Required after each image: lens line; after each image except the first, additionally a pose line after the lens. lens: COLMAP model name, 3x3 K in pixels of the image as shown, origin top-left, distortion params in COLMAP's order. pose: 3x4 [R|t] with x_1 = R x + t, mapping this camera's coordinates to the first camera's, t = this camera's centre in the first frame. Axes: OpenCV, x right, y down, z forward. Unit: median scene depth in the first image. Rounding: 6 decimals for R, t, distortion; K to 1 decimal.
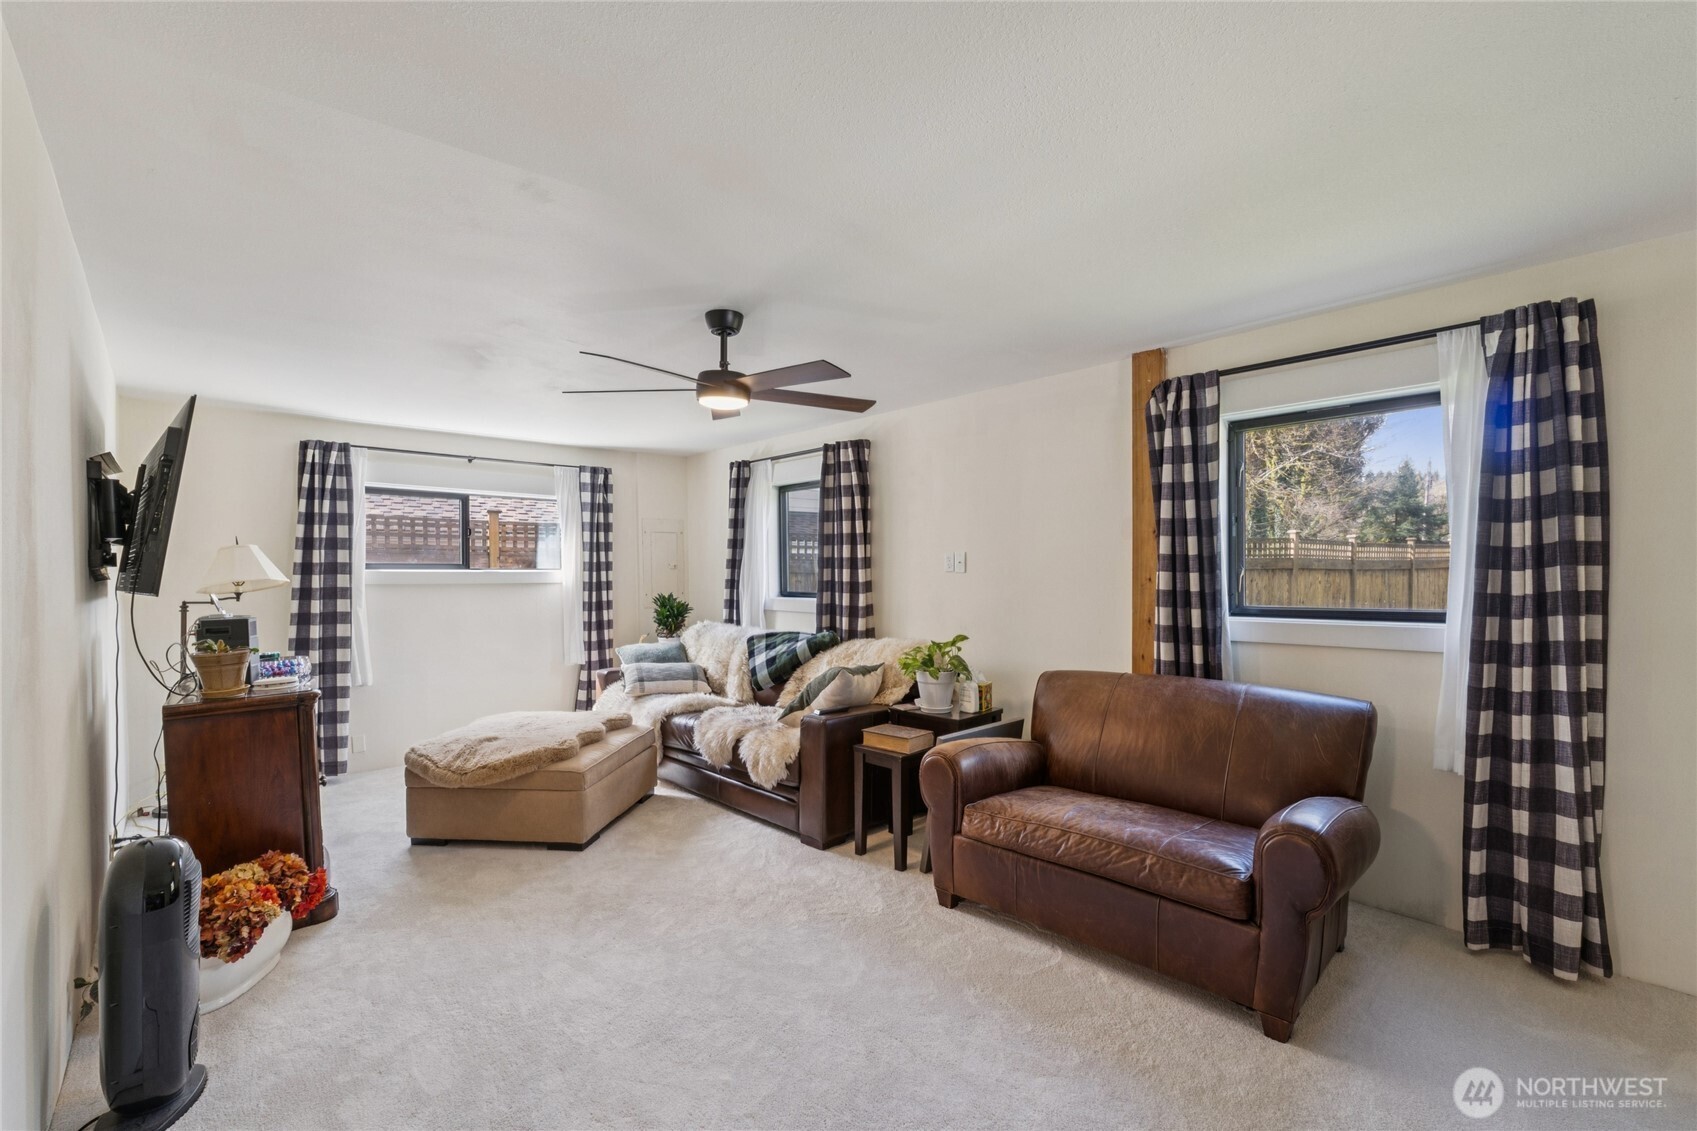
lens RADIAL K [[711.8, 0, 854.5], [0, 711.8, 577.5], [0, 0, 1]] dist [-0.008279, -0.000117]
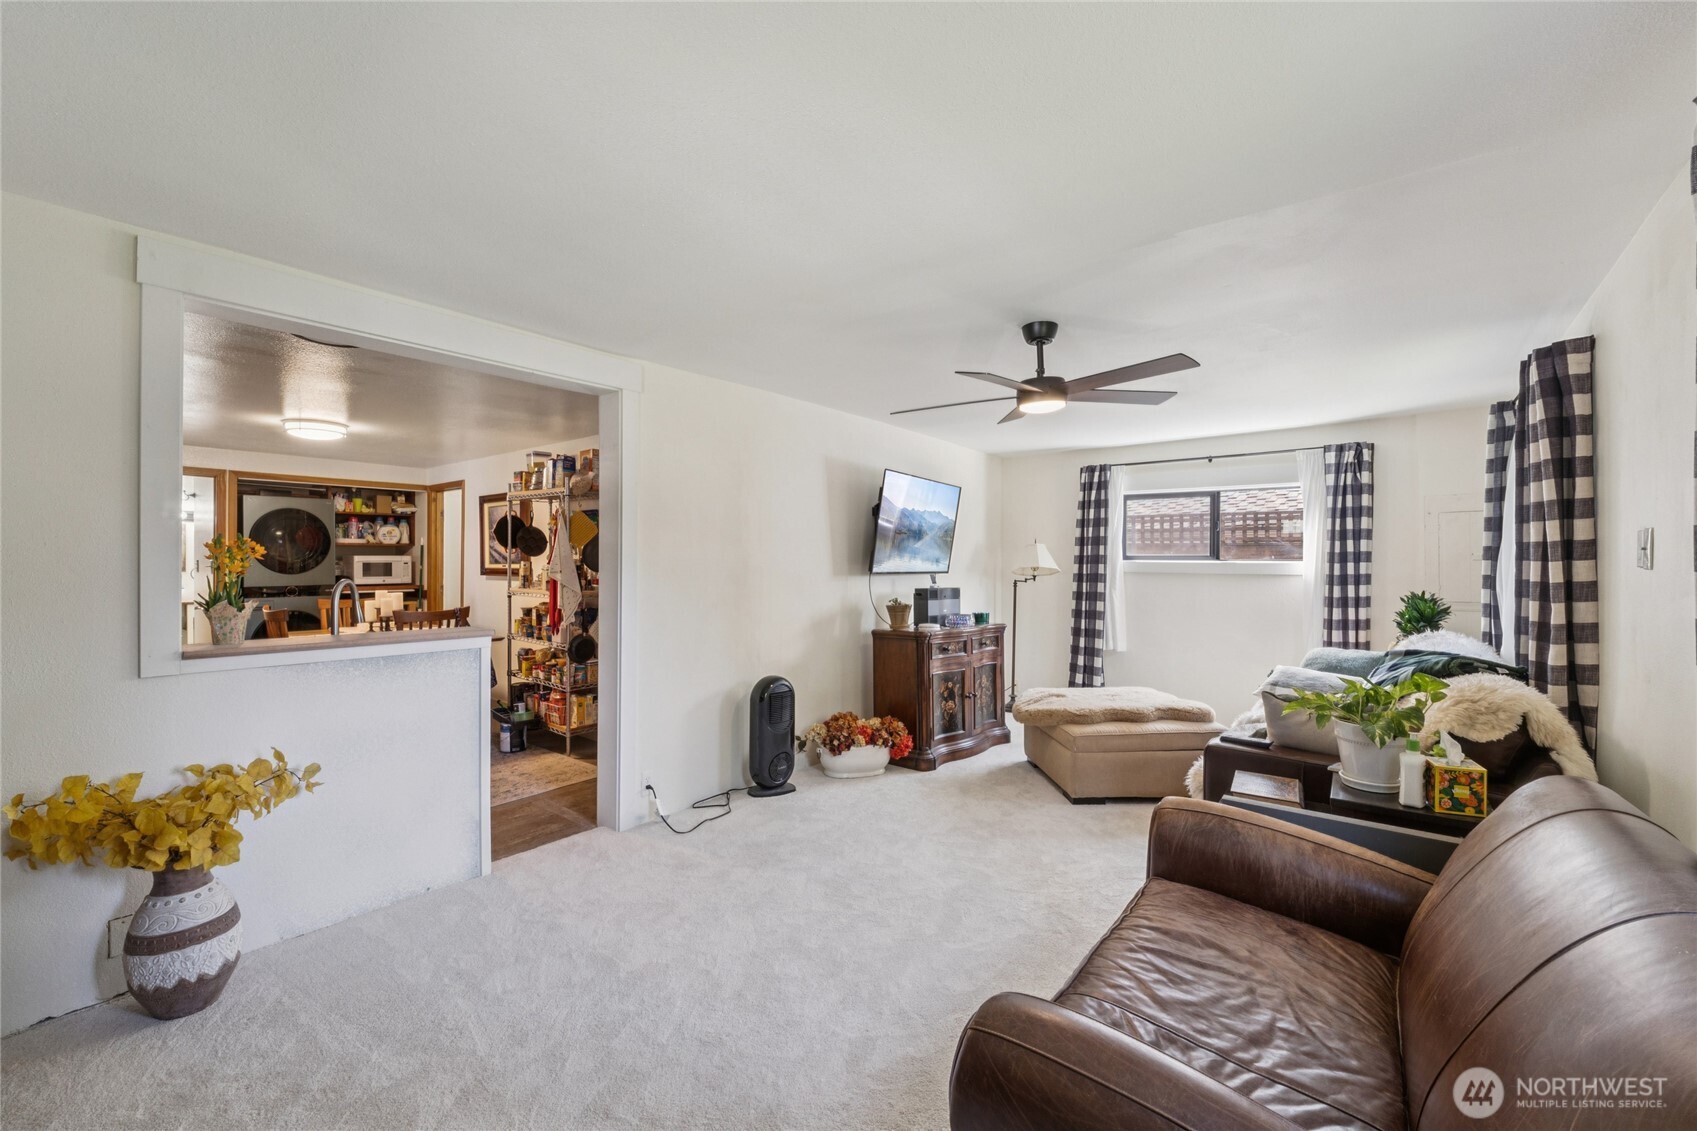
lens RADIAL K [[711.8, 0, 859.5], [0, 711.8, 560.6], [0, 0, 1]] dist [-0.008279, -0.000117]
pose [[0.149371, 0.002022, -0.988779, 0.746112], [-0.012221, 0.999925, 0.000198, -0.007419], [0.988706, 0.012054, 0.149385, 0.505380]]
